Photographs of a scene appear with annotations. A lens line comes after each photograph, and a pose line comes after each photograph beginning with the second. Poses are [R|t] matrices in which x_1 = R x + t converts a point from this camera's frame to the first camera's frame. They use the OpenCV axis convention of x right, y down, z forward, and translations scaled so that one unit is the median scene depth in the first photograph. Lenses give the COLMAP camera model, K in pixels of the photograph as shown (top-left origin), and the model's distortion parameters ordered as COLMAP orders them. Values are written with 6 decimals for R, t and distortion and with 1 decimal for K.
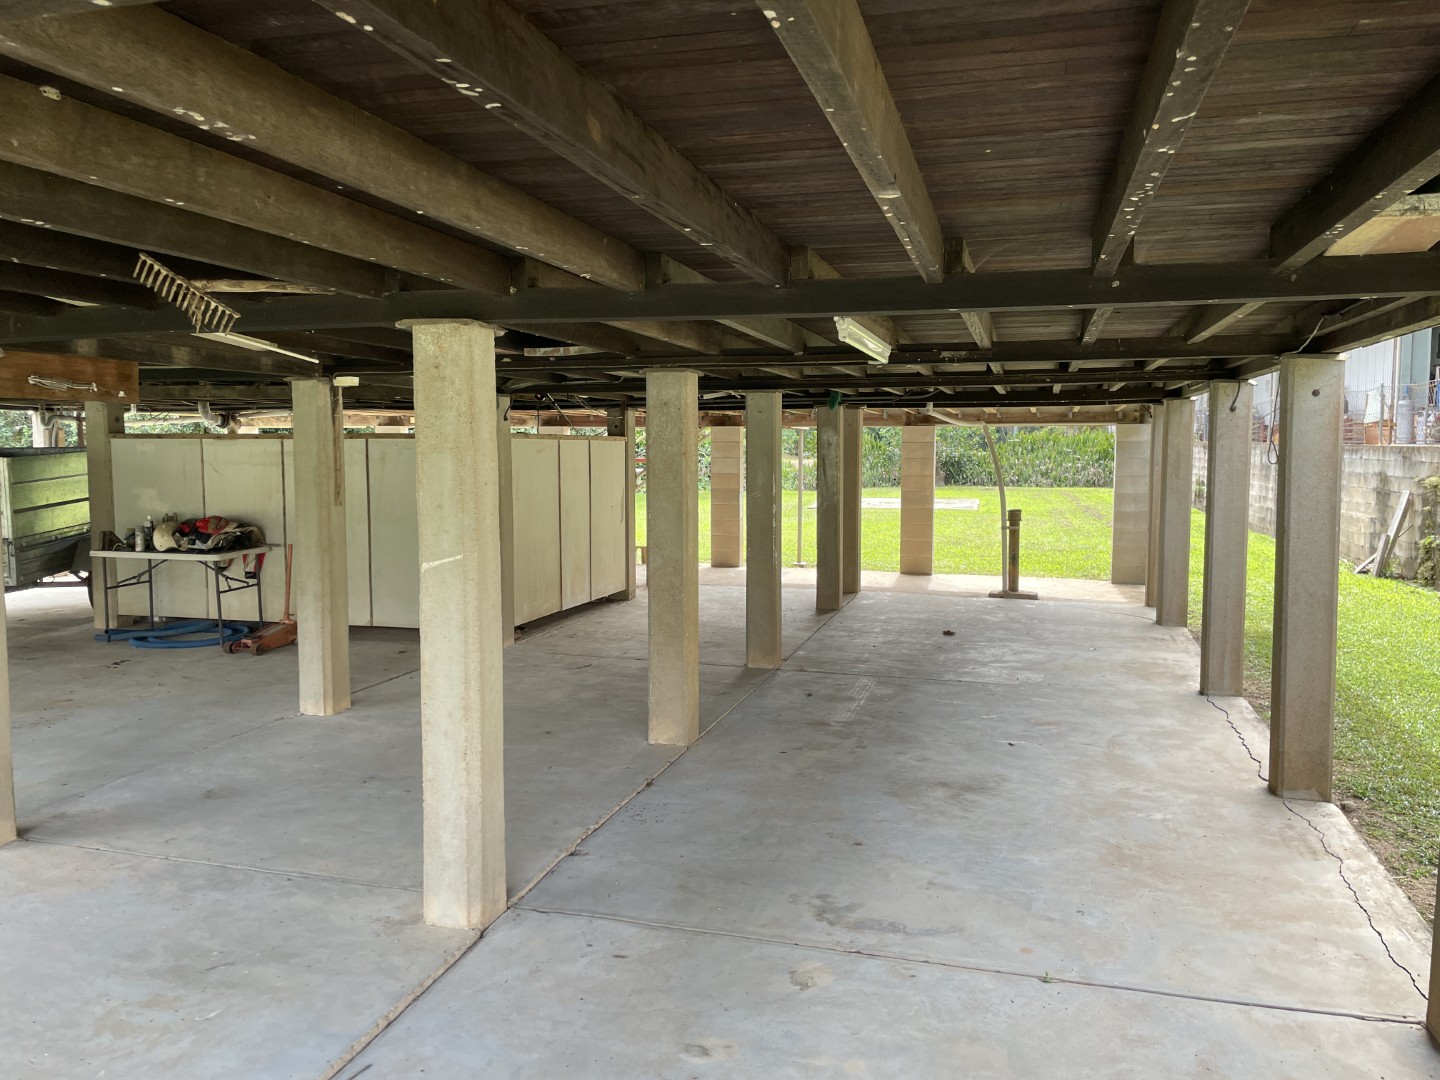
lens RADIAL K [[1124.3, 0, 720.0], [0, 1124.3, 540.0], [0, 0, 1]] dist [0.110420, -0.106211]
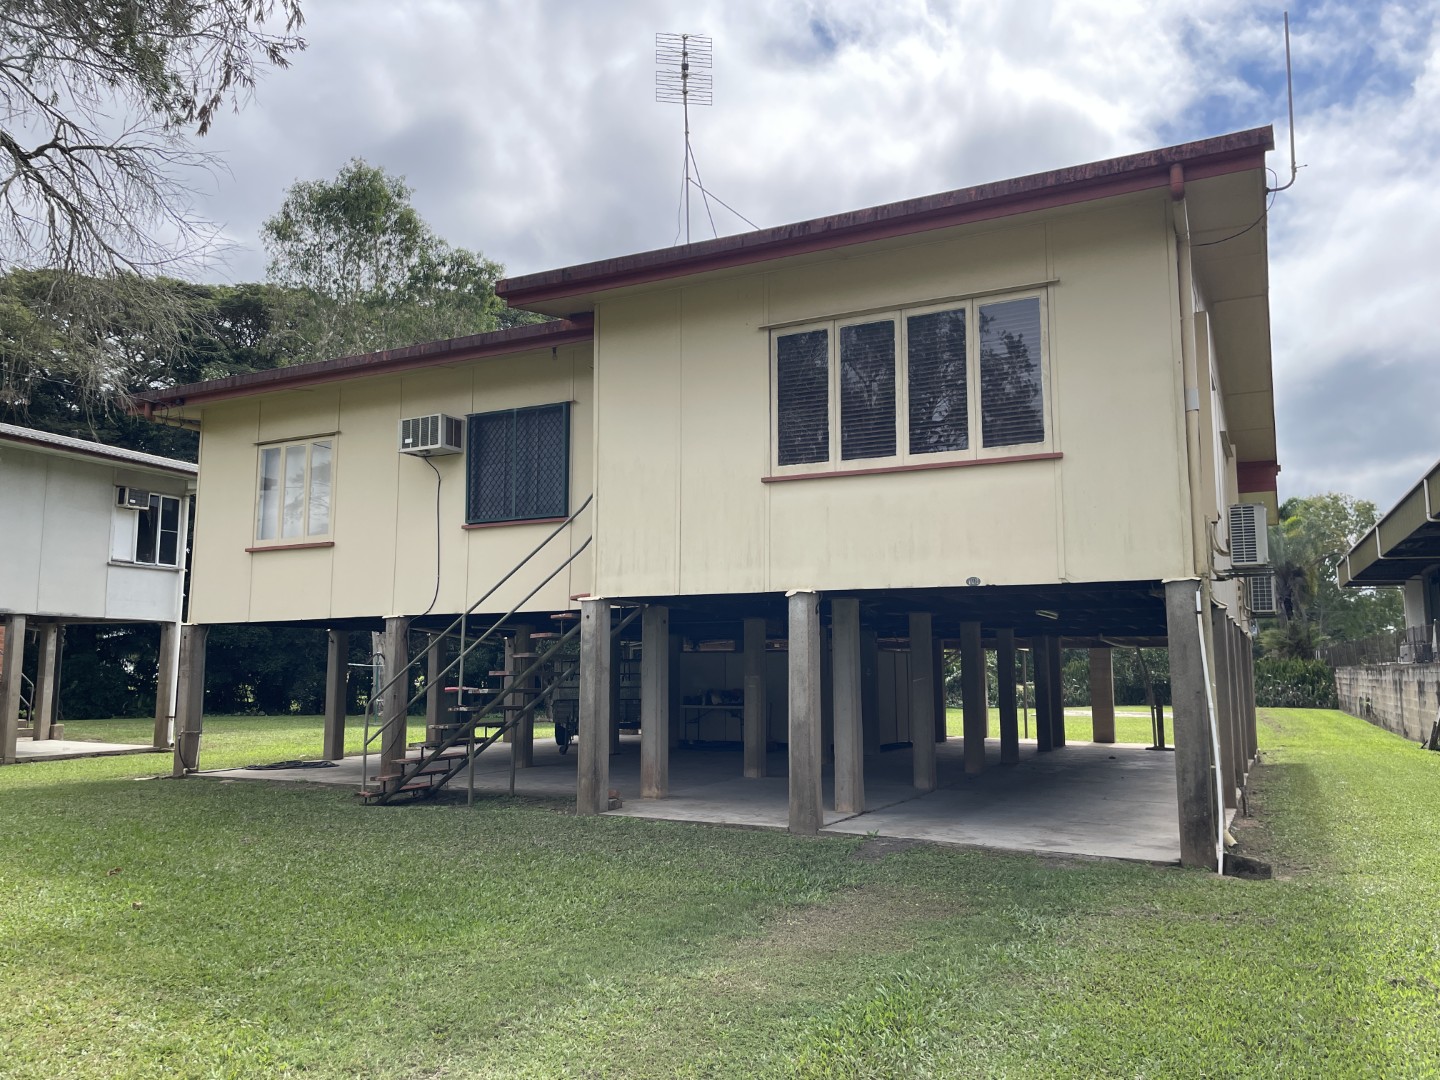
lens RADIAL K [[1064.9, 0, 720.0], [0, 1064.9, 540.0], [0, 0, 1]] dist [0.002524, 0.000980]
pose [[0.979417, -0.017610, -0.201079, -0.049947], [-0.024099, 0.978860, -0.203107, 0.074628], [0.200405, 0.203773, 0.958287, -0.637688]]
